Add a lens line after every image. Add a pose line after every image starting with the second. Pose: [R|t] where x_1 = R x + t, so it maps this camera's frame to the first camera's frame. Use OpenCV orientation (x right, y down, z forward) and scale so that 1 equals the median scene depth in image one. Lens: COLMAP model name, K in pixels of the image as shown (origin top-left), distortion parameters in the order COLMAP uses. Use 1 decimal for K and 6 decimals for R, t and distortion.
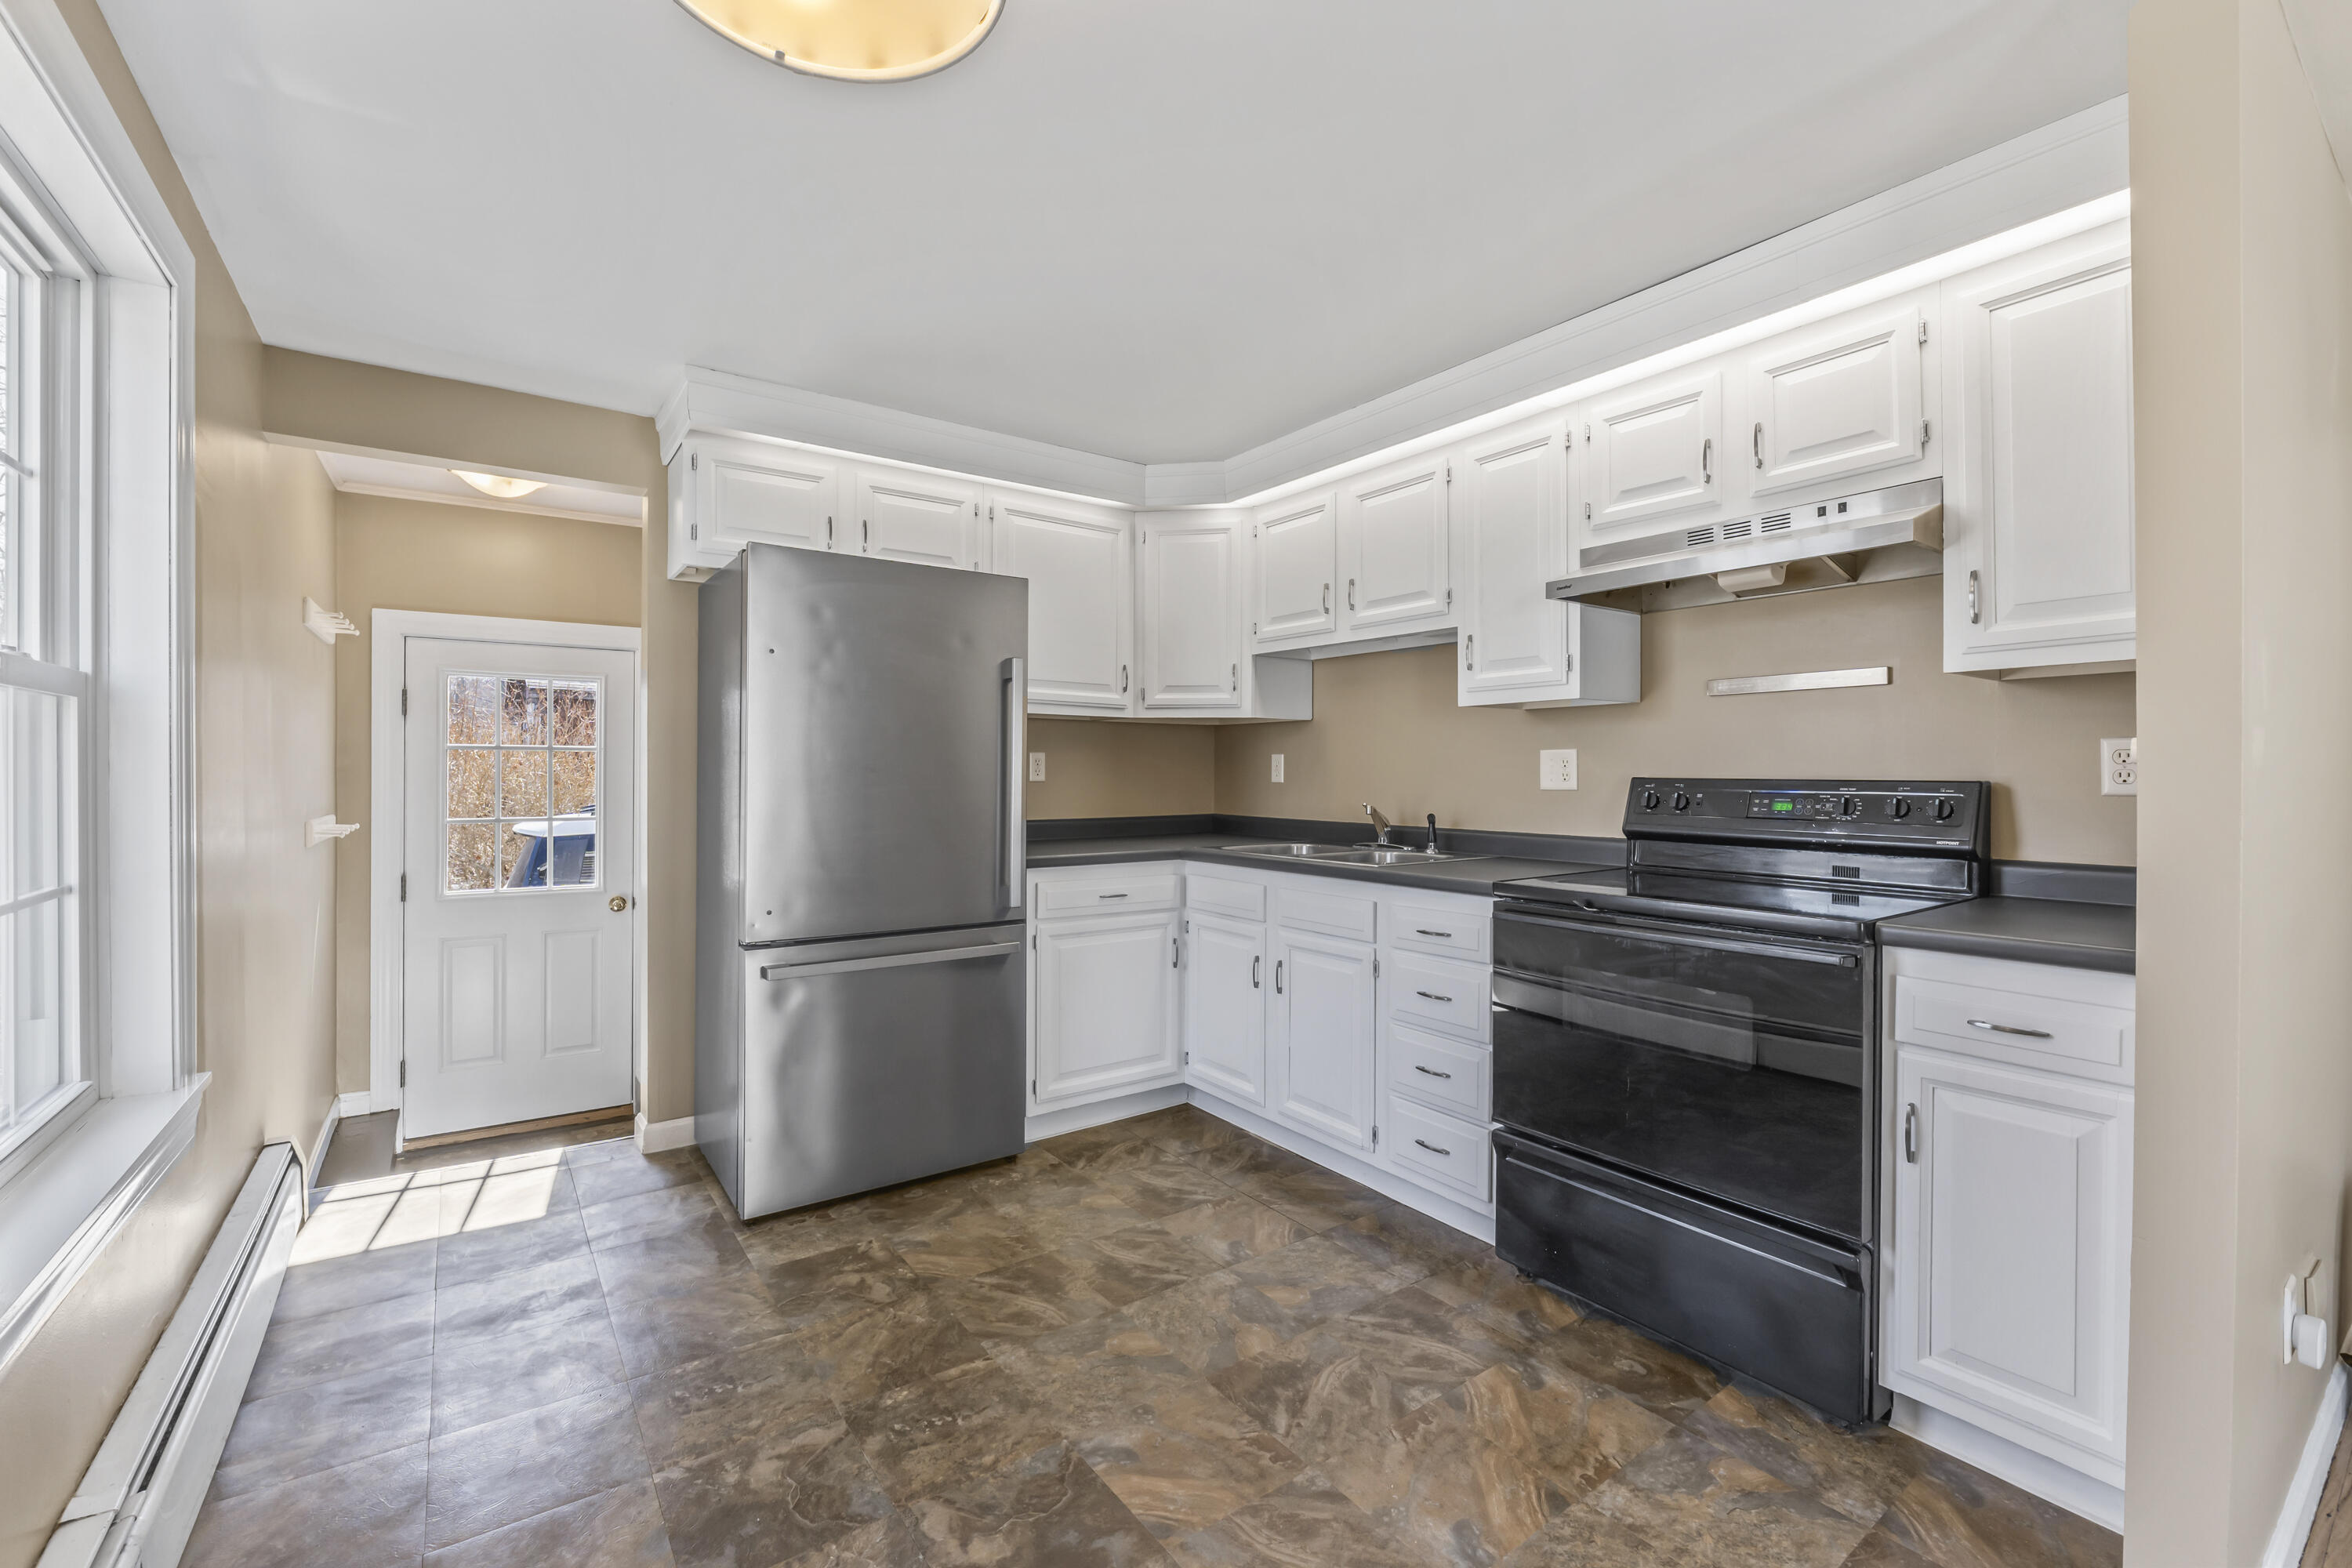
lens RADIAL K [[1001.9, 0, 1192.2], [0, 1001.9, 771.0], [0, 0, 1]] dist [-0.003724, -0.000164]
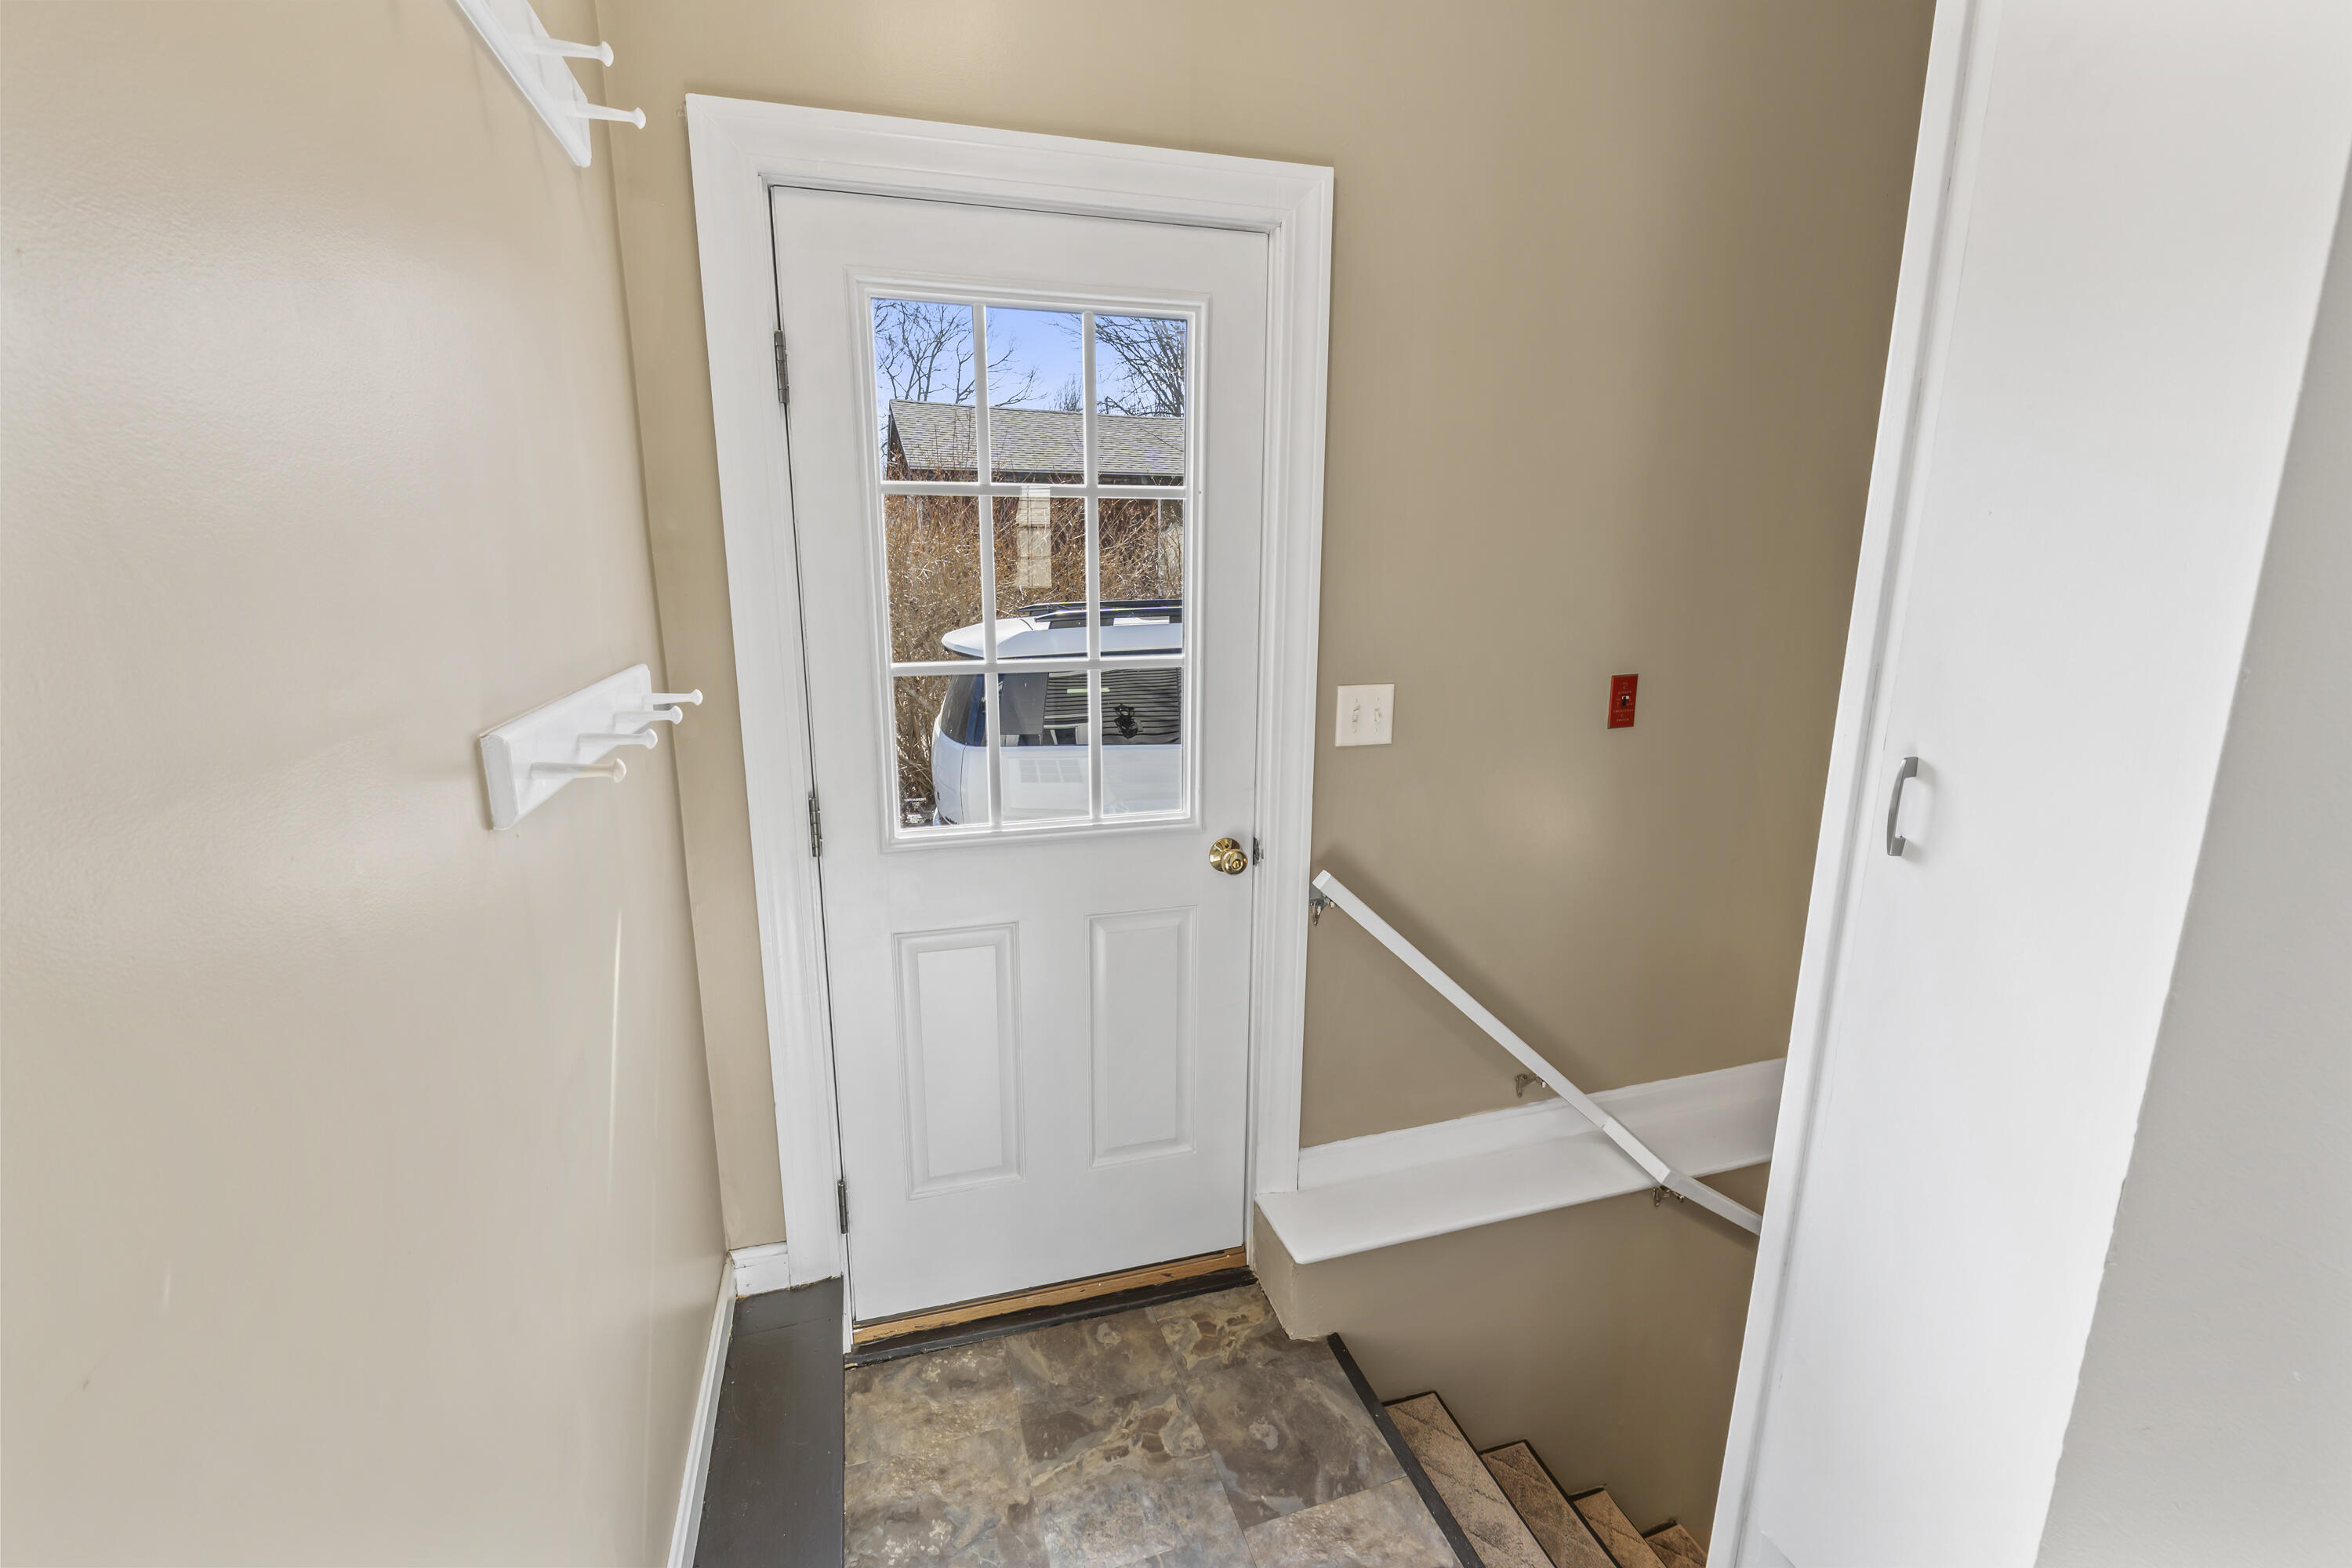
lens RADIAL K [[1001.9, 0, 1176.5], [0, 1001.9, 769.2], [0, 0, 1]] dist [-0.003724, -0.000164]
pose [[0.949048, 0.066378, -0.308060, -0.513460], [-0.000141, 0.977654, 0.210222, 0.004171], [0.315130, -0.199467, 0.927850, 0.658375]]
